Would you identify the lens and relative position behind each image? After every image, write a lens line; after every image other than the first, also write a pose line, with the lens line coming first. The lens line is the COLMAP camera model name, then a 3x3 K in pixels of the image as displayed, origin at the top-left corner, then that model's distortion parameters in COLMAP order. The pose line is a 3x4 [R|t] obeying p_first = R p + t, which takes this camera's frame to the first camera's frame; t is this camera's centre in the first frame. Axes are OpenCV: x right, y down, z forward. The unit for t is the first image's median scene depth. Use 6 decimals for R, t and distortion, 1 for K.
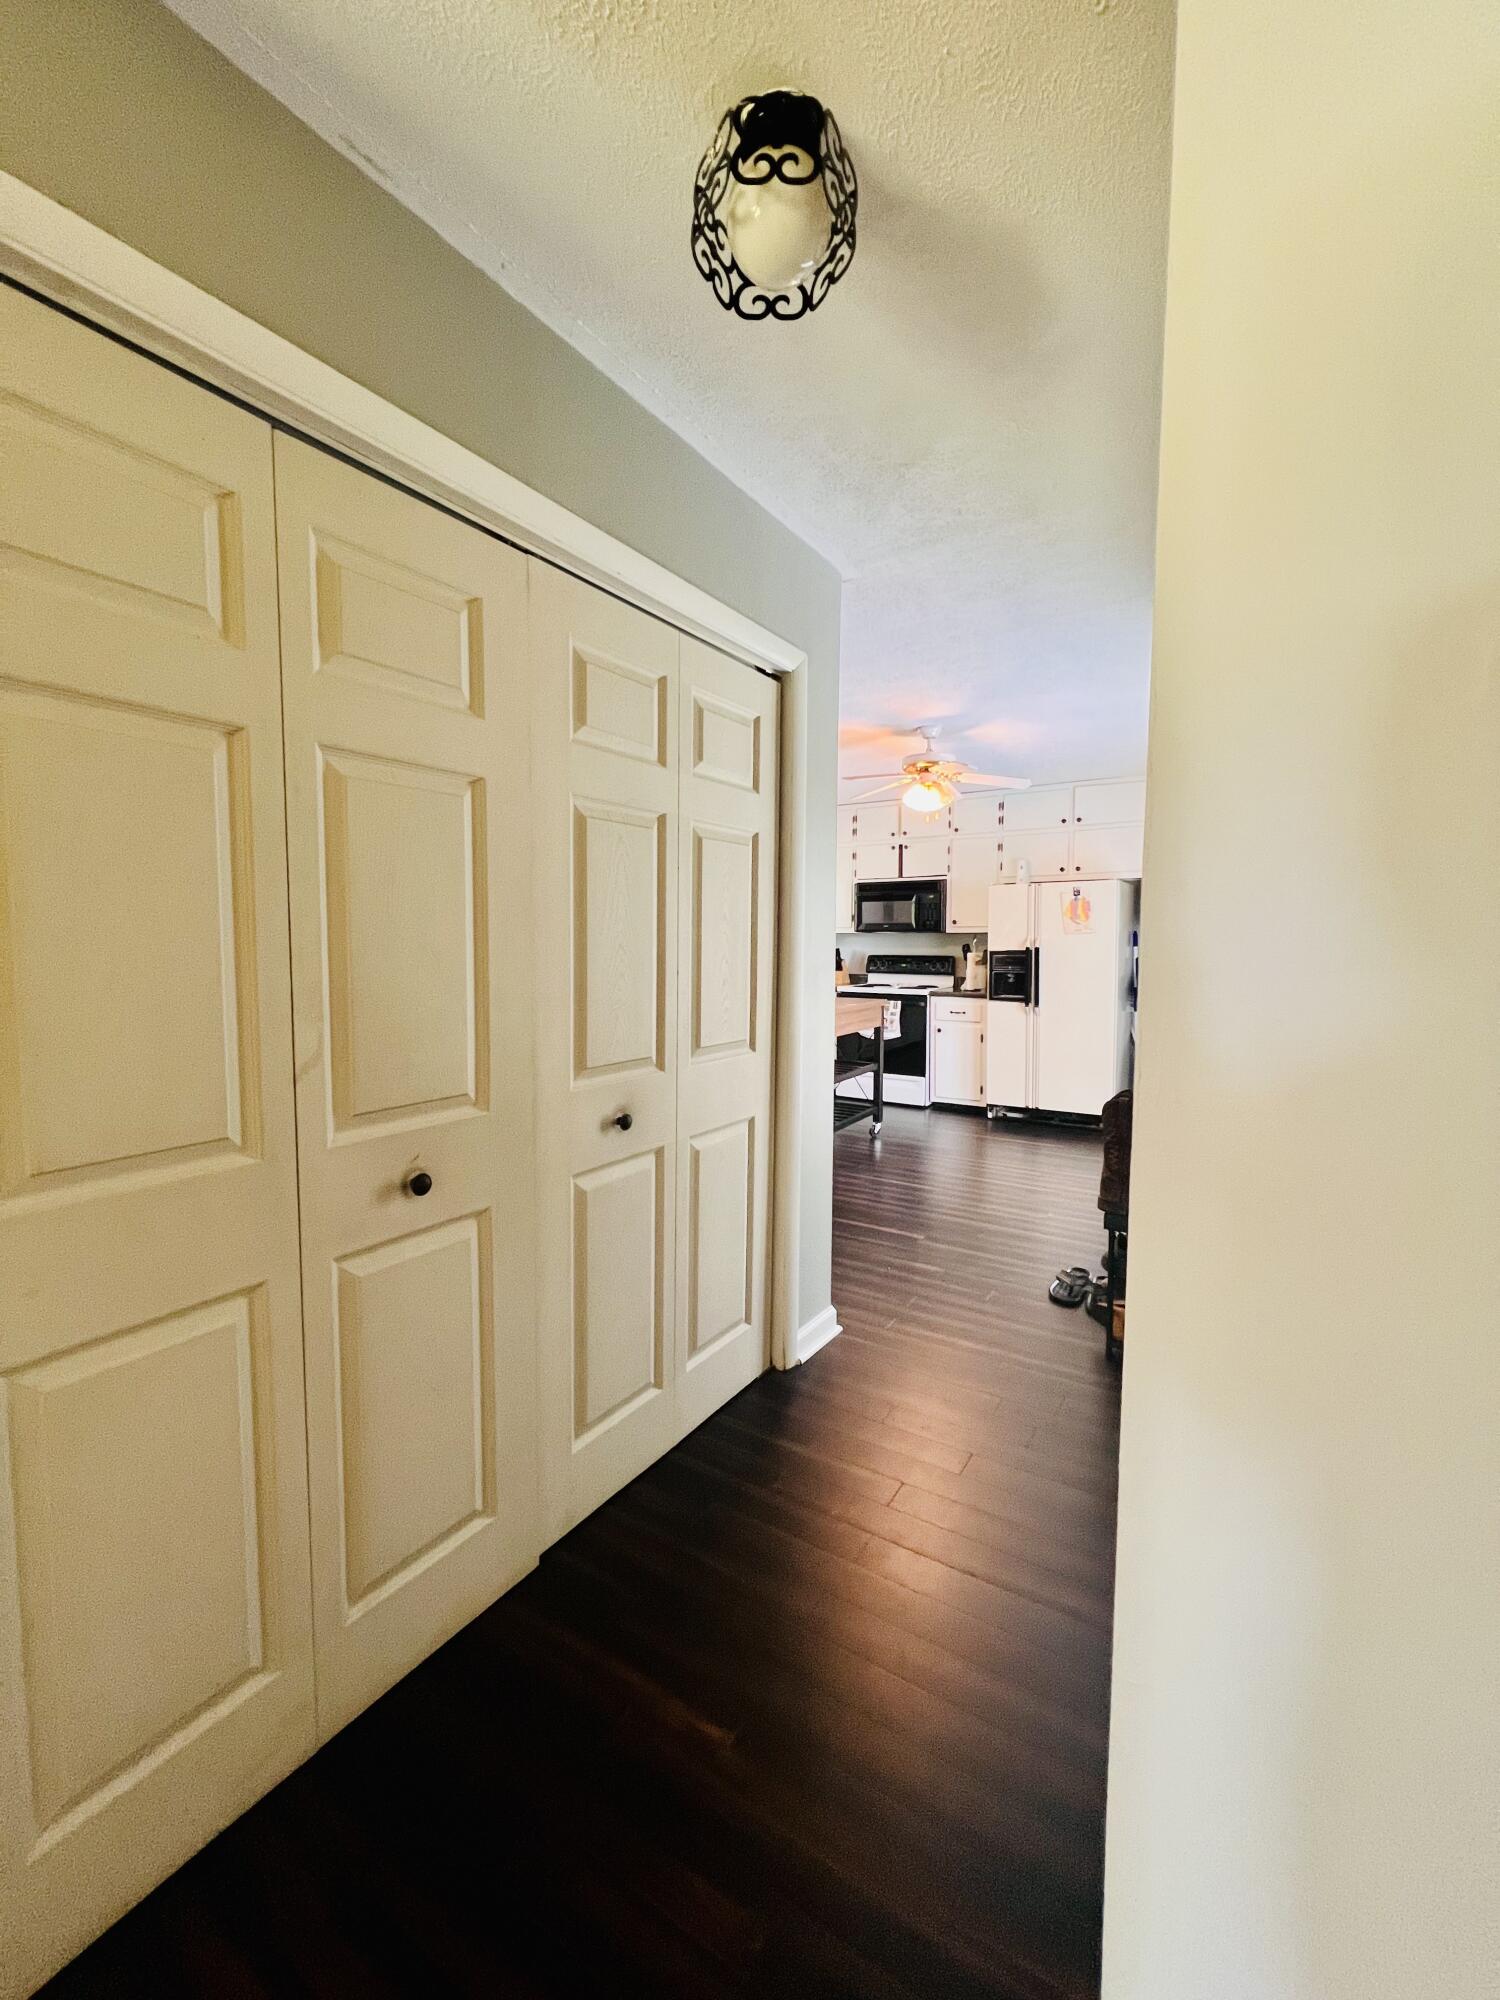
lens RADIAL K [[807.0, 0, 751.5], [0, 807.0, 995.3], [0, 0, 1]] dist [-0.002477, 0.000670]
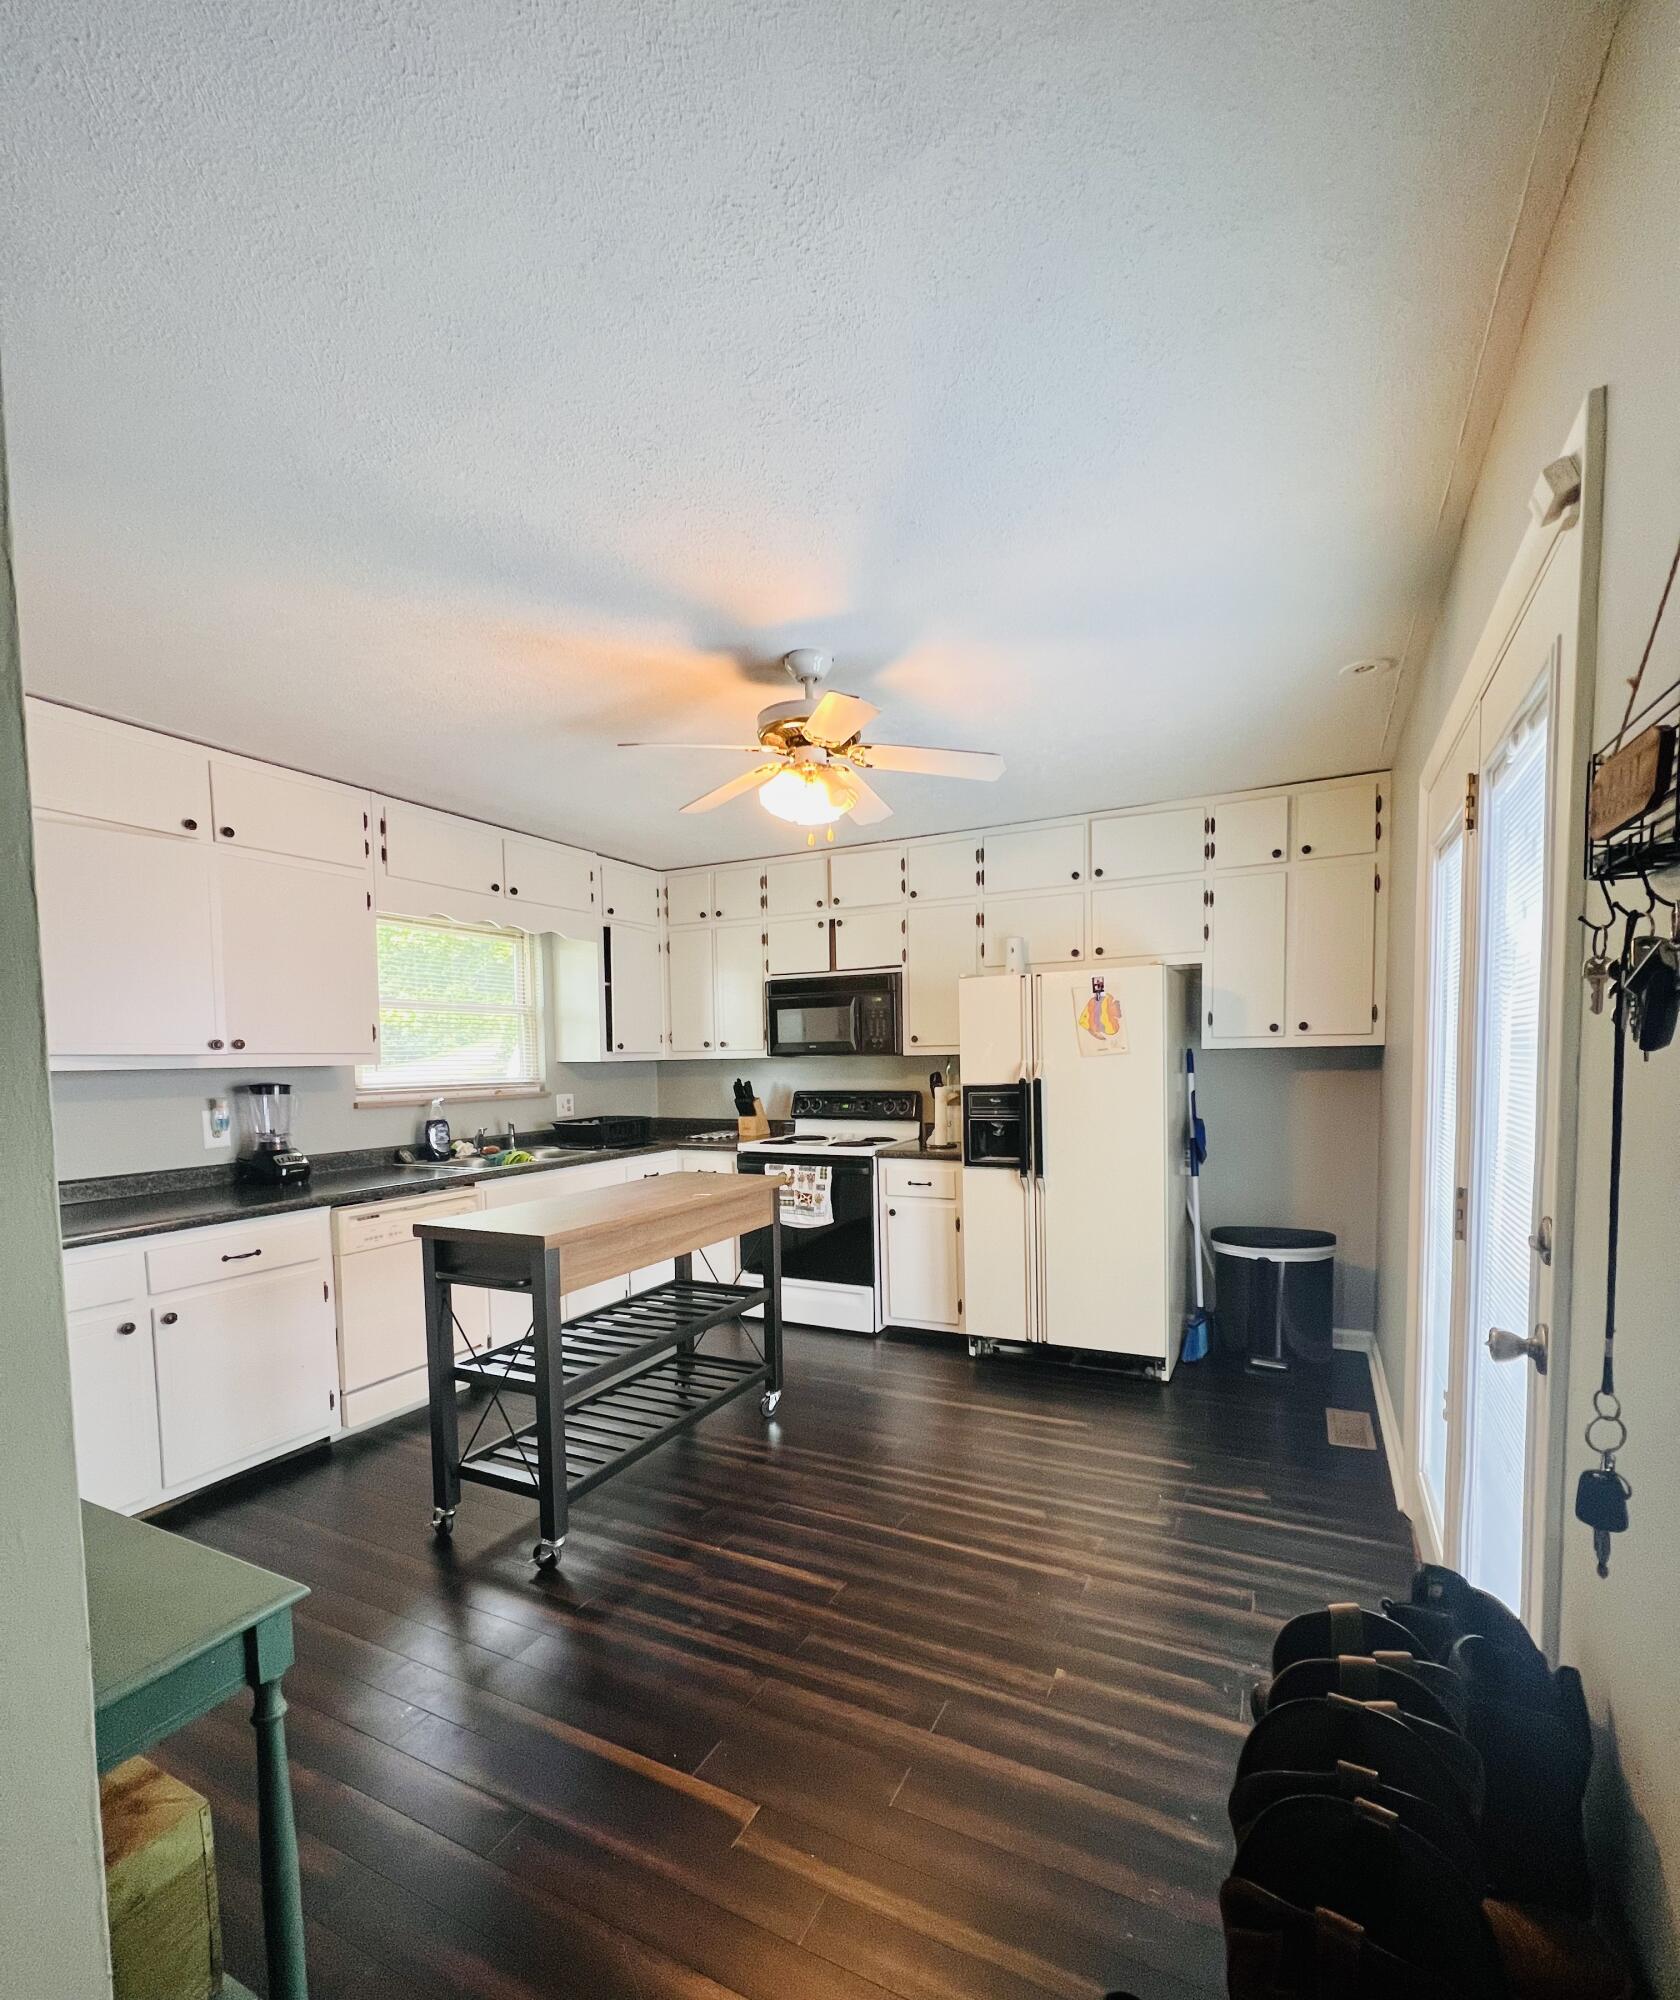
lens RADIAL K [[910.5, 0, 839.6], [0, 910.5, 1115.4], [0, 0, 1]] dist [-0.002292, -0.000024]
pose [[0.994759, -0.024473, 0.099278, 0.122196], [0.025334, 0.999651, -0.007427, -0.027125], [-0.099061, 0.009903, 0.995032, 0.297098]]
